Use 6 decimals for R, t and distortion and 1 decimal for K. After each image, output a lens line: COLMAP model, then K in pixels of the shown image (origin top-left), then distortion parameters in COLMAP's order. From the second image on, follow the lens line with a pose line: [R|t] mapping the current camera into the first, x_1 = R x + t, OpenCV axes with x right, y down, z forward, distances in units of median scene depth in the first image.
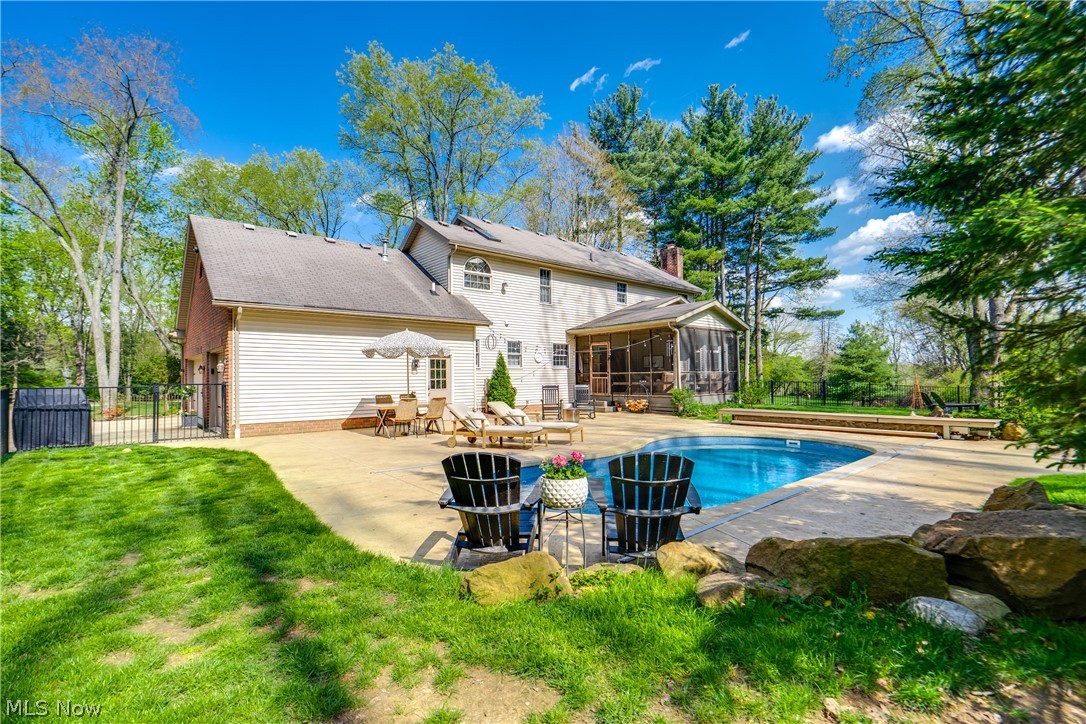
lens RADIAL K [[488.4, 0, 543.0], [0, 488.4, 362.0], [0, 0, 1]] dist [-0.001241, 0.000158]
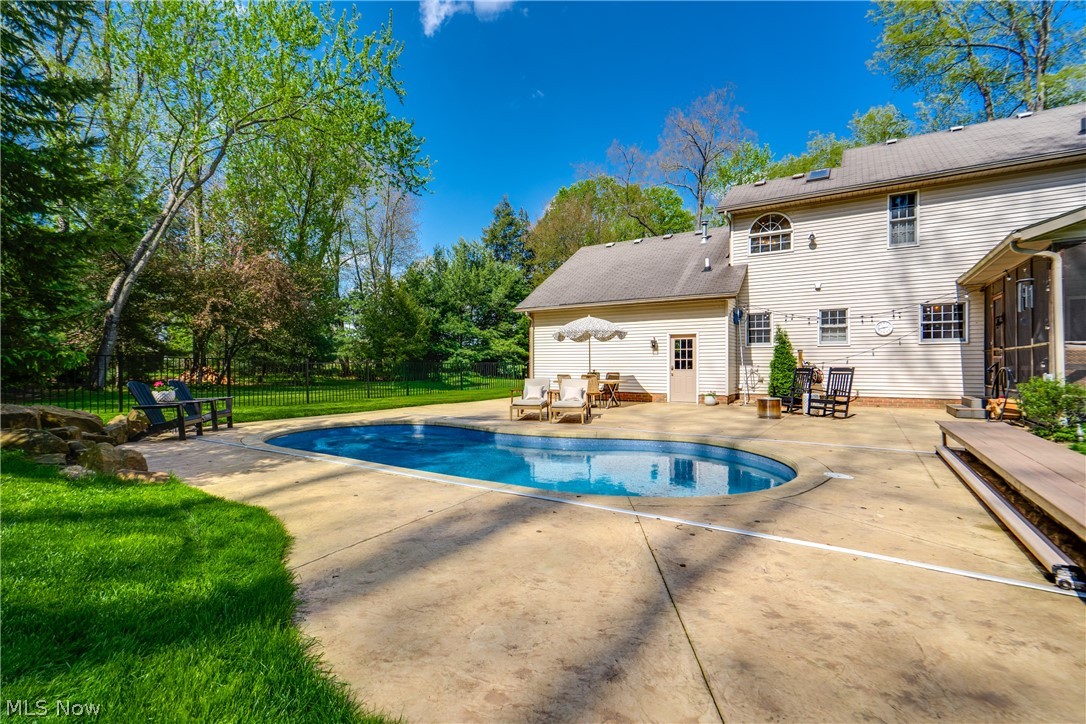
lens RADIAL K [[488.4, 0, 543.0], [0, 488.4, 362.0], [0, 0, 1]] dist [-0.001241, 0.000158]
pose [[0.312139, 0.003320, -0.950031, 0.518199], [0.031260, 0.999417, 0.013763, 0.014719], [0.949522, -0.033994, 0.311853, 0.348414]]
